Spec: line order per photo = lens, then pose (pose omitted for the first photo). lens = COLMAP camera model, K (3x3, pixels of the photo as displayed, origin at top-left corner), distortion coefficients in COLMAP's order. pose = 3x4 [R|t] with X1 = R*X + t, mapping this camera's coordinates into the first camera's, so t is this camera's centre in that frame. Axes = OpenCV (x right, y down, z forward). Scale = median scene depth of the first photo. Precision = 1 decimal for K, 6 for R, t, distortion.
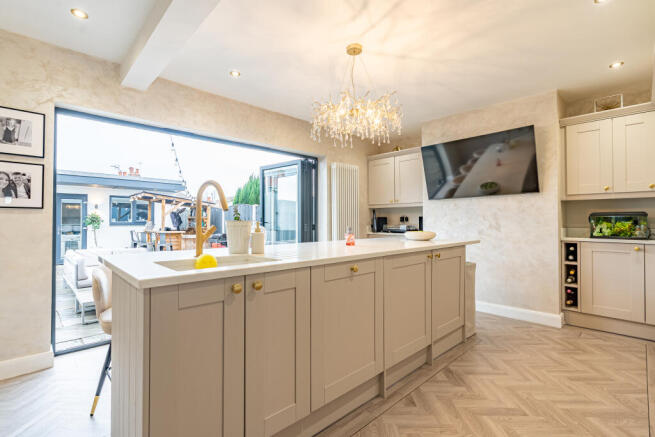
lens RADIAL K [[302.0, 0, 327.5], [0, 302.0, 218.5], [0, 0, 1]] dist [-0.002857, -0.000301]
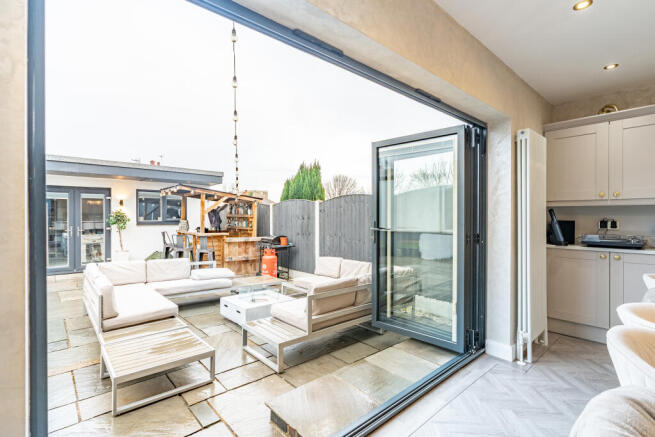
lens RADIAL K [[303.7, 0, 323.9], [0, 303.7, 215.7], [0, 0, 1]] dist [-0.000033, 0.000831]
pose [[0.998530, 0.001483, -0.054173, -0.286831], [-0.001020, 0.999963, 0.008570, -0.020056], [0.054184, -0.008502, 0.998495, 0.336612]]
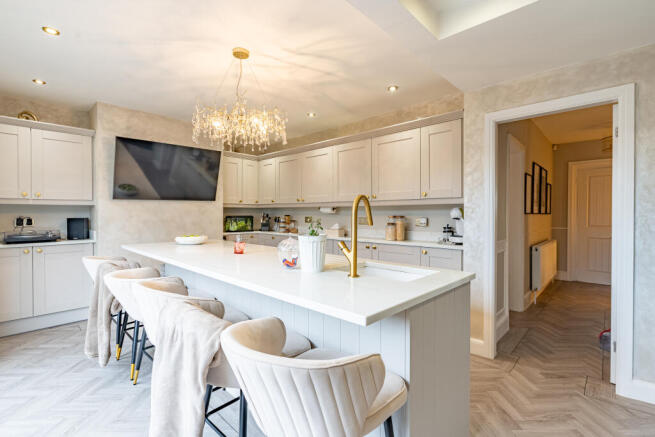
lens RADIAL K [[306.8, 0, 317.4], [0, 306.8, 215.2], [0, 0, 1]] dist [-0.000199, 0.000047]
pose [[-0.021439, -0.005121, 0.999757, -0.425361], [-0.006028, 0.999969, 0.004993, -0.019345], [-0.999752, -0.005919, -0.021469, 0.357495]]
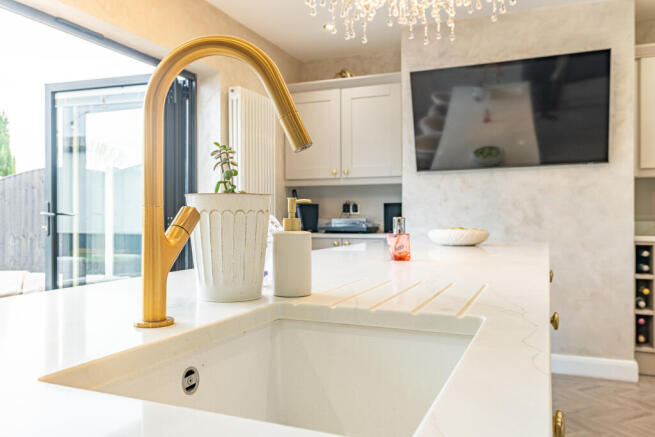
lens RADIAL K [[521.2, 0, 327.5], [0, 521.2, 218.5], [0, 0, 1]] dist [-0.009809, -0.003218]
pose [[0.919373, -0.002085, 0.393381, -0.142661], [-0.002981, 0.999920, 0.012265, 0.008963], [-0.393375, -0.012449, 0.919294, 0.162194]]
